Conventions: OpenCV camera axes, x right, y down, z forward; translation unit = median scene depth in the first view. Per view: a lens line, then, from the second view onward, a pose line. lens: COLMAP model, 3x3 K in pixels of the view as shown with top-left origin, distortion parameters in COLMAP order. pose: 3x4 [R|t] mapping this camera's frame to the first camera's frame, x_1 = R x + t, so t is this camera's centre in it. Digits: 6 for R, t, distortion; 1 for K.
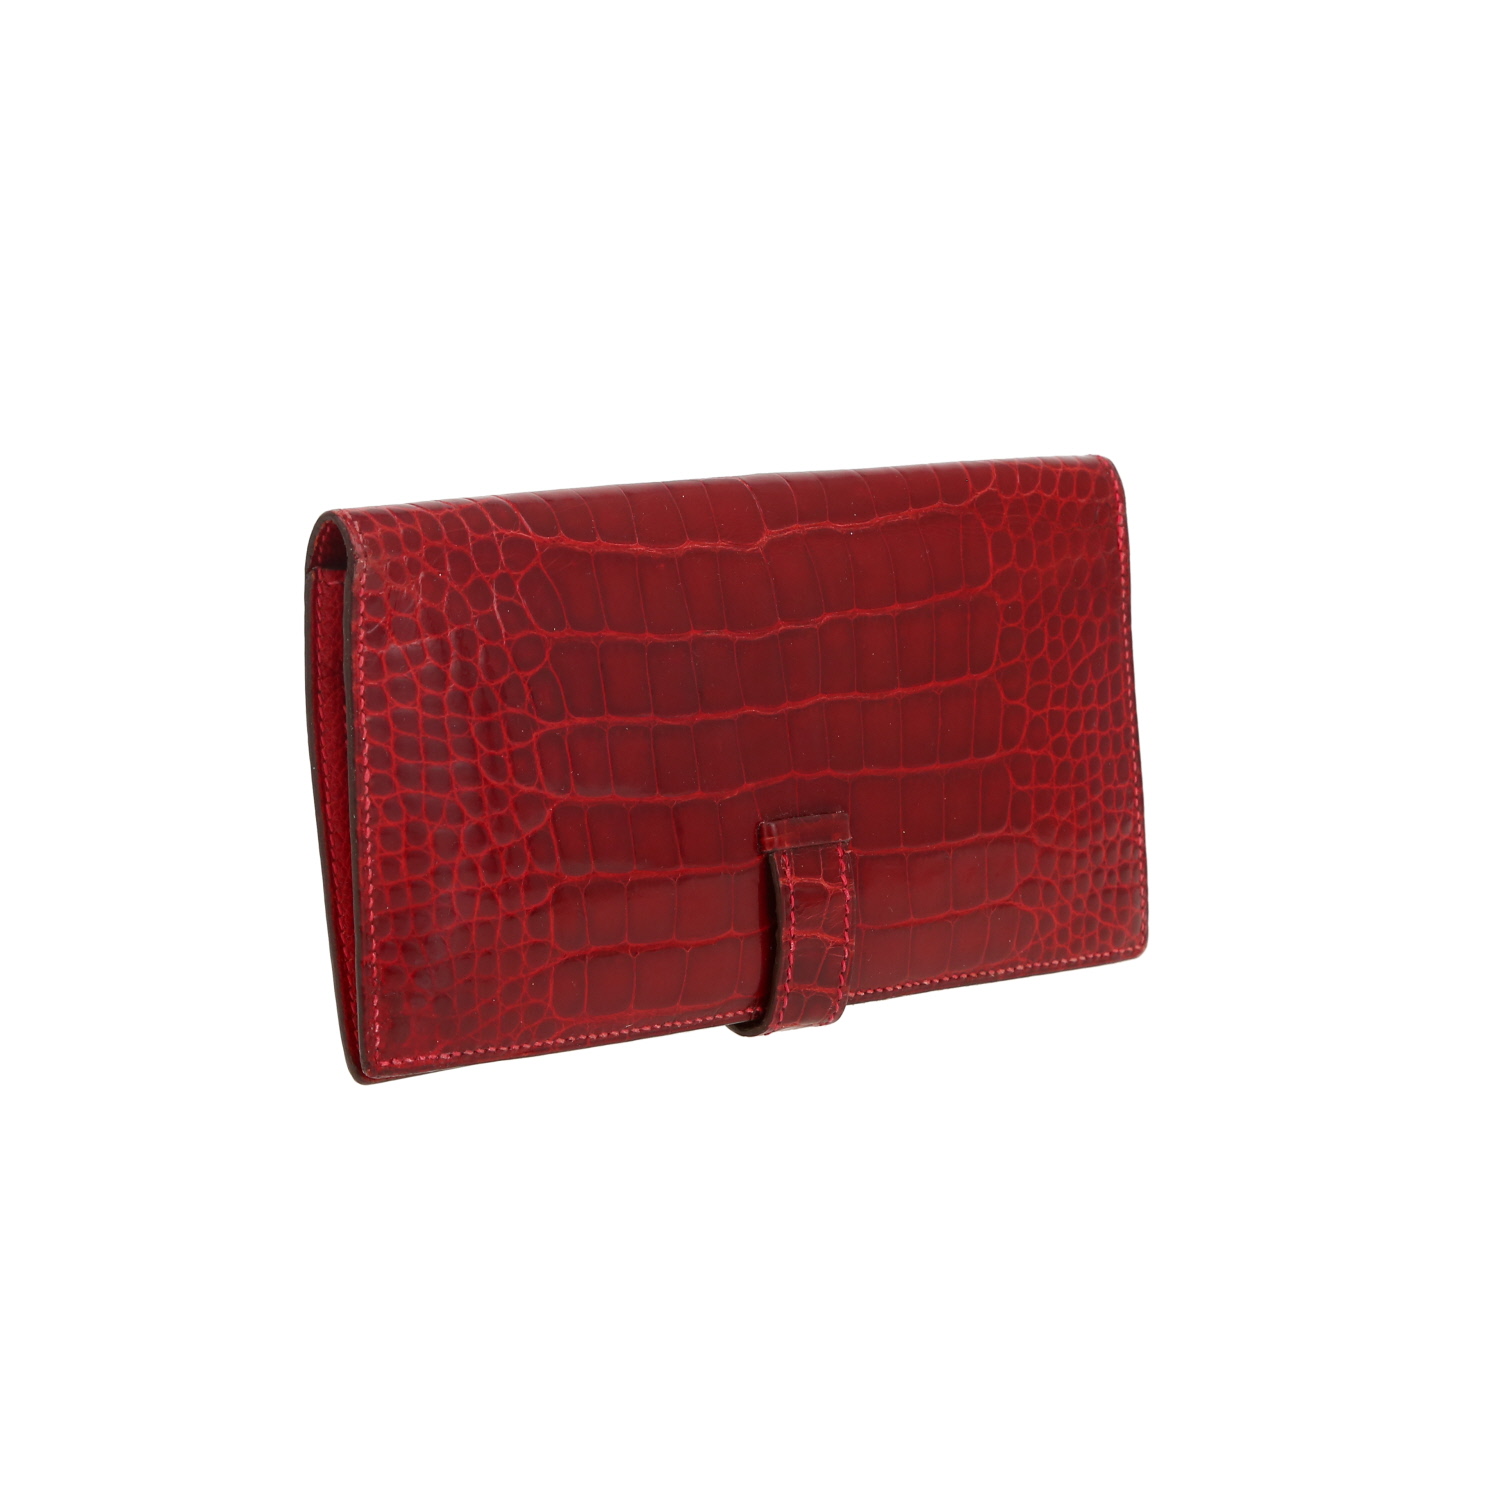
lens RADIAL K [[4666.6, 0, 750.0], [0, 4666.6, 750.0], [0, 0, 1]] dist [0.223638, 1.345620]
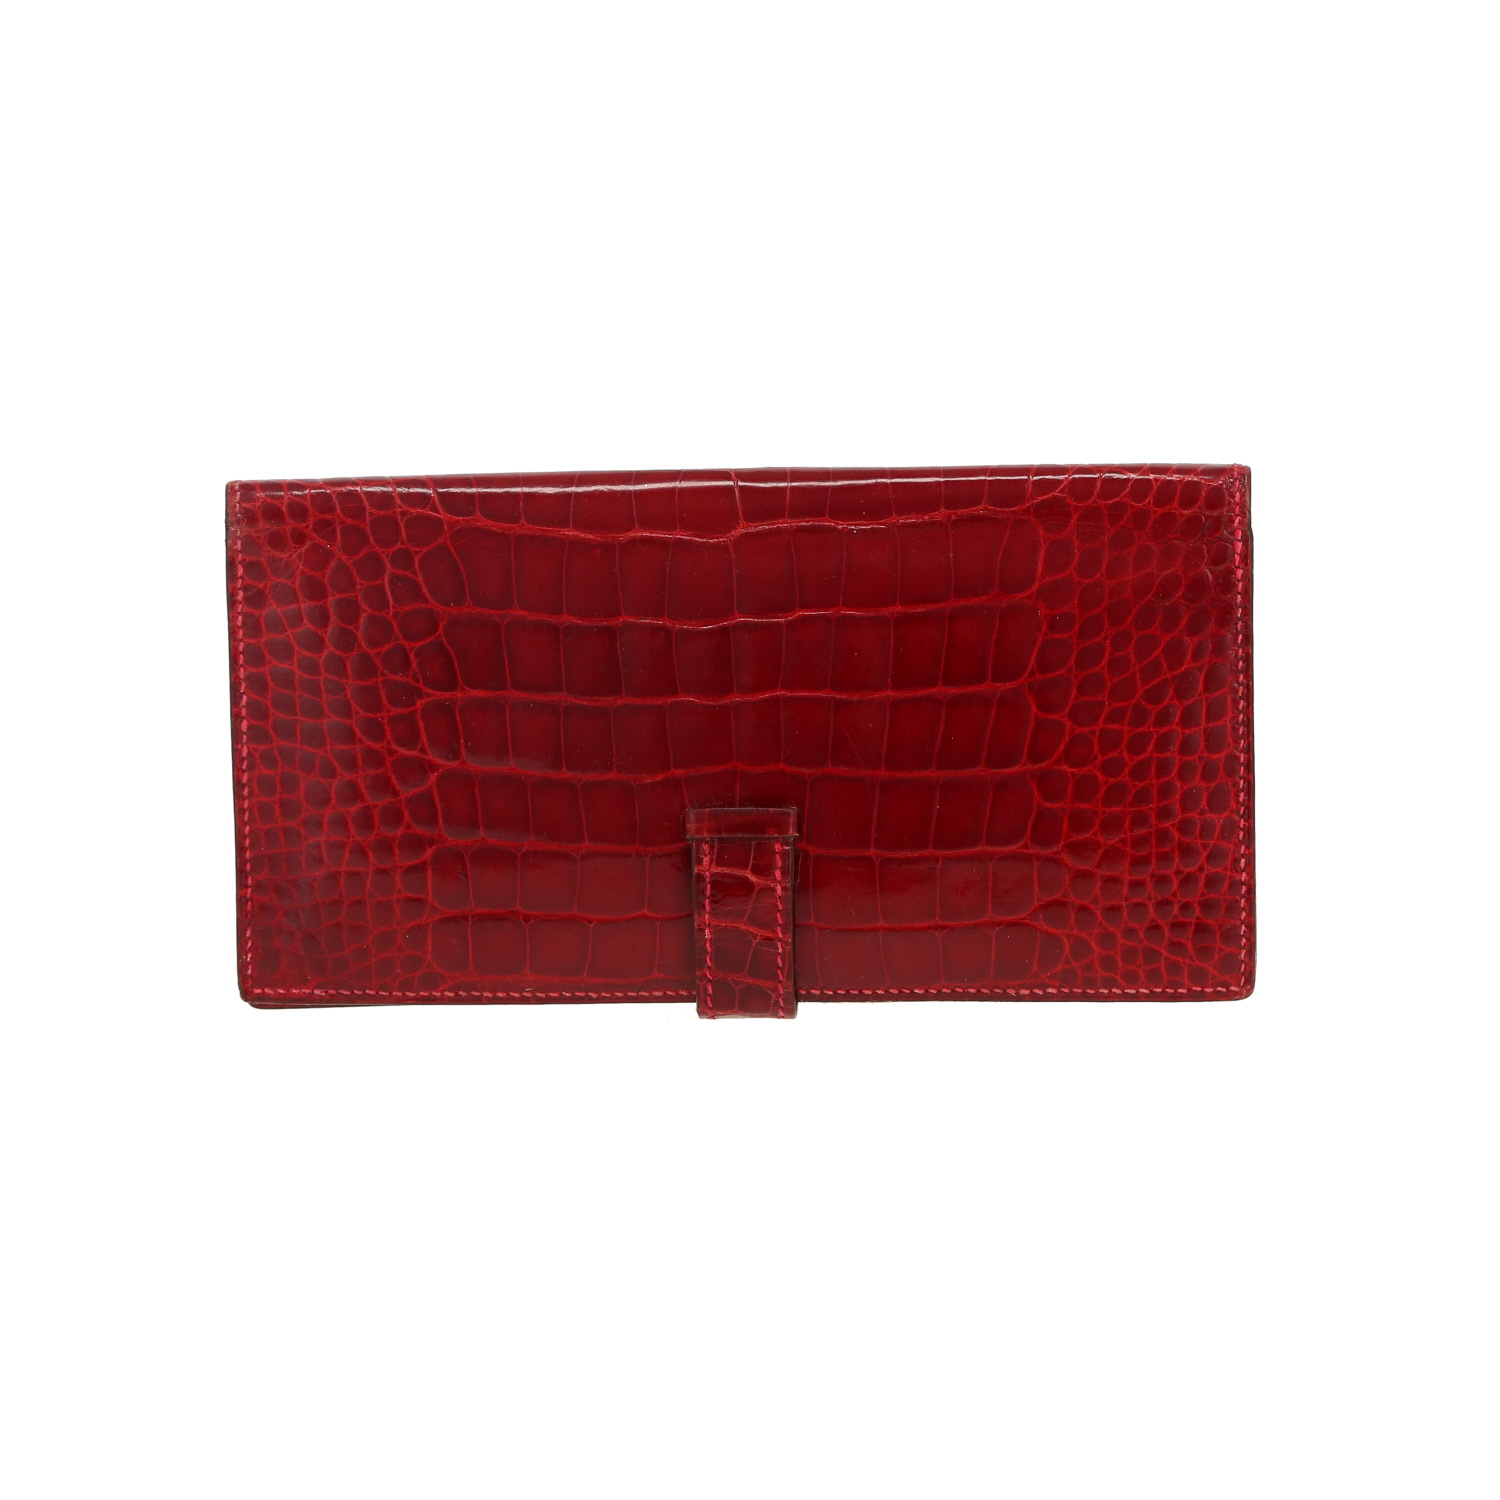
lens RADIAL K [[4666.6, 0, 750.0], [0, 4666.6, 750.0], [0, 0, 1]] dist [0.223638, 1.345620]
pose [[0.732430, 0.087850, -0.675151, 0.693519], [-0.075726, 0.995999, 0.047447, -0.046346], [0.676618, 0.016375, 0.736152, 0.258045]]
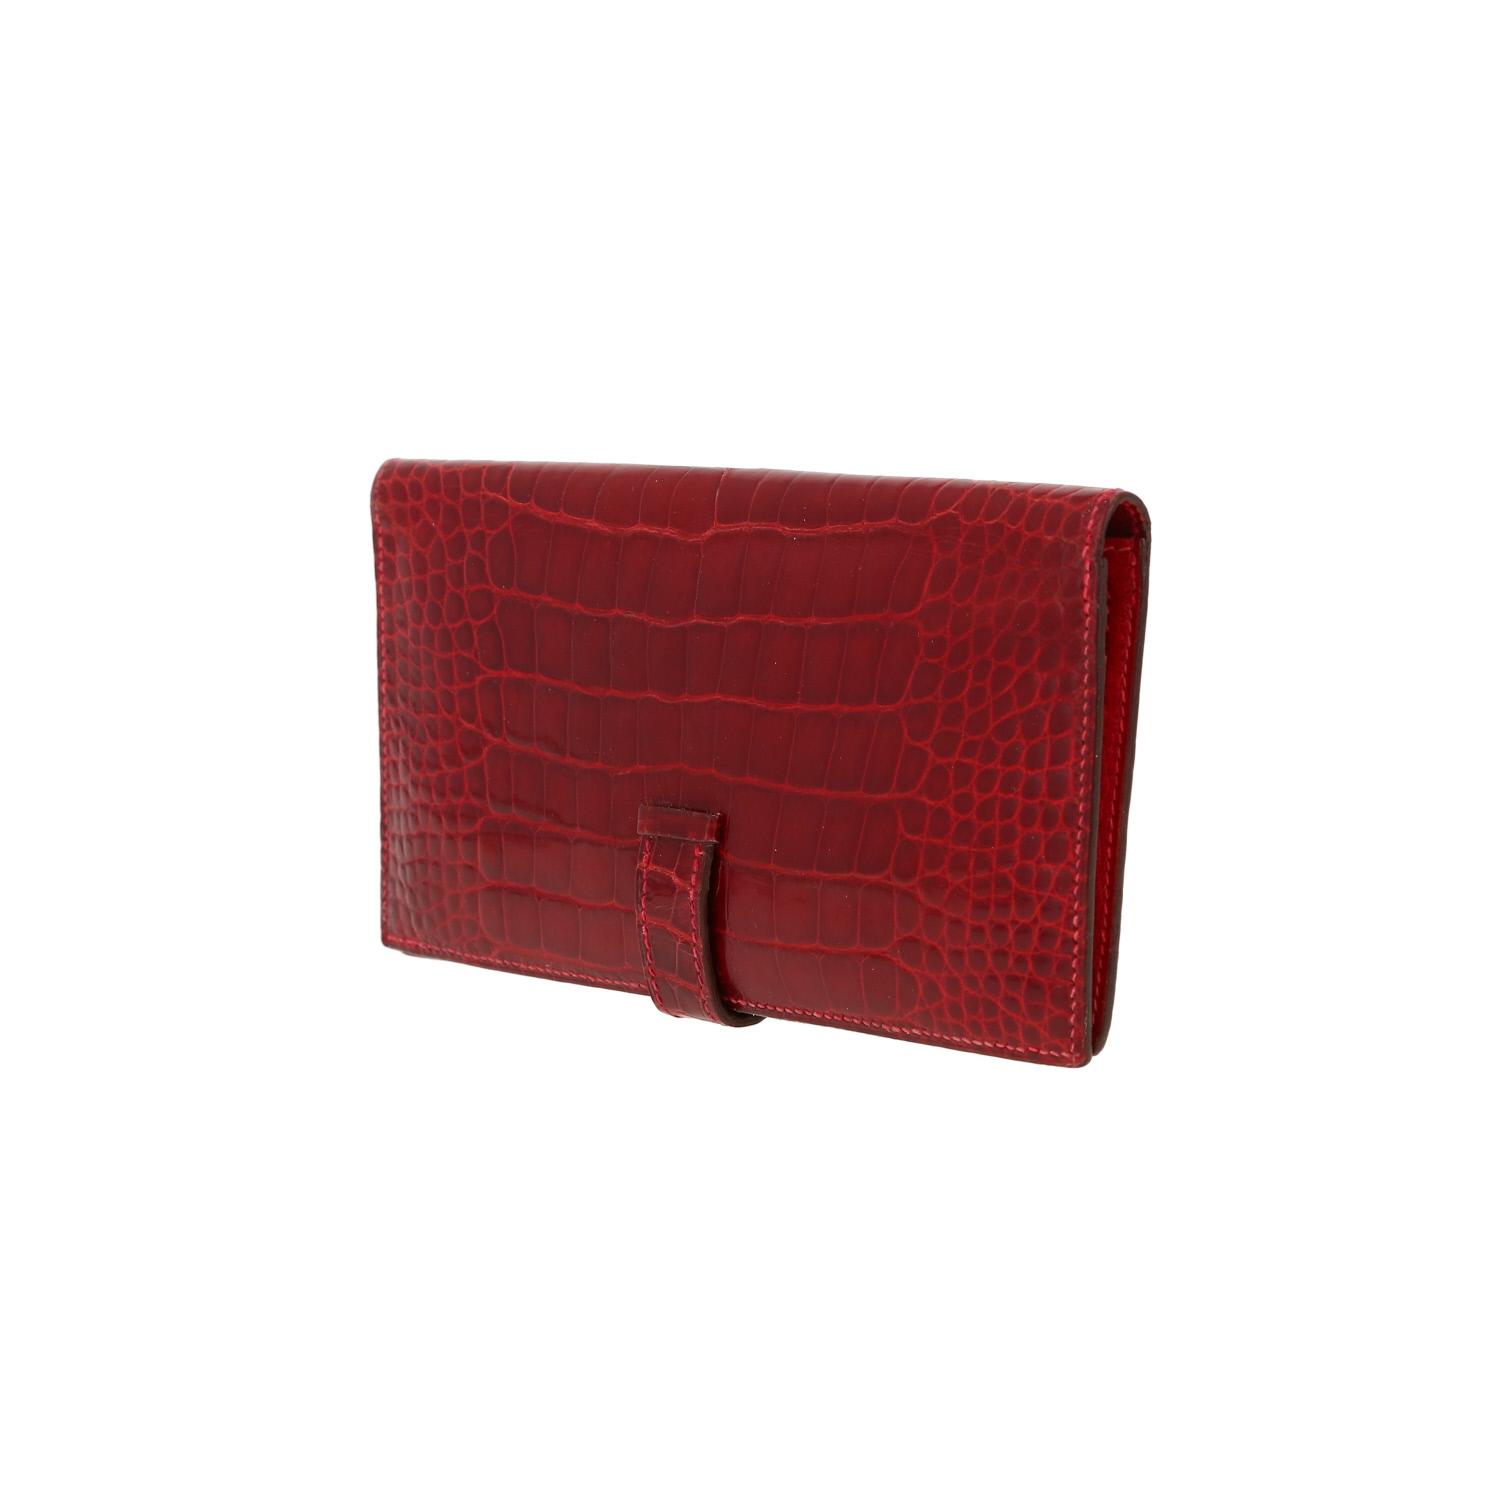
lens RADIAL K [[4666.6, 0, 750.0], [0, 4666.6, 750.0], [0, 0, 1]] dist [0.223638, 1.345620]
pose [[0.062834, 0.138924, -0.988308, 1.005027], [-0.098651, 0.986279, 0.132367, -0.132967], [0.993136, 0.089181, 0.075677, 0.938014]]
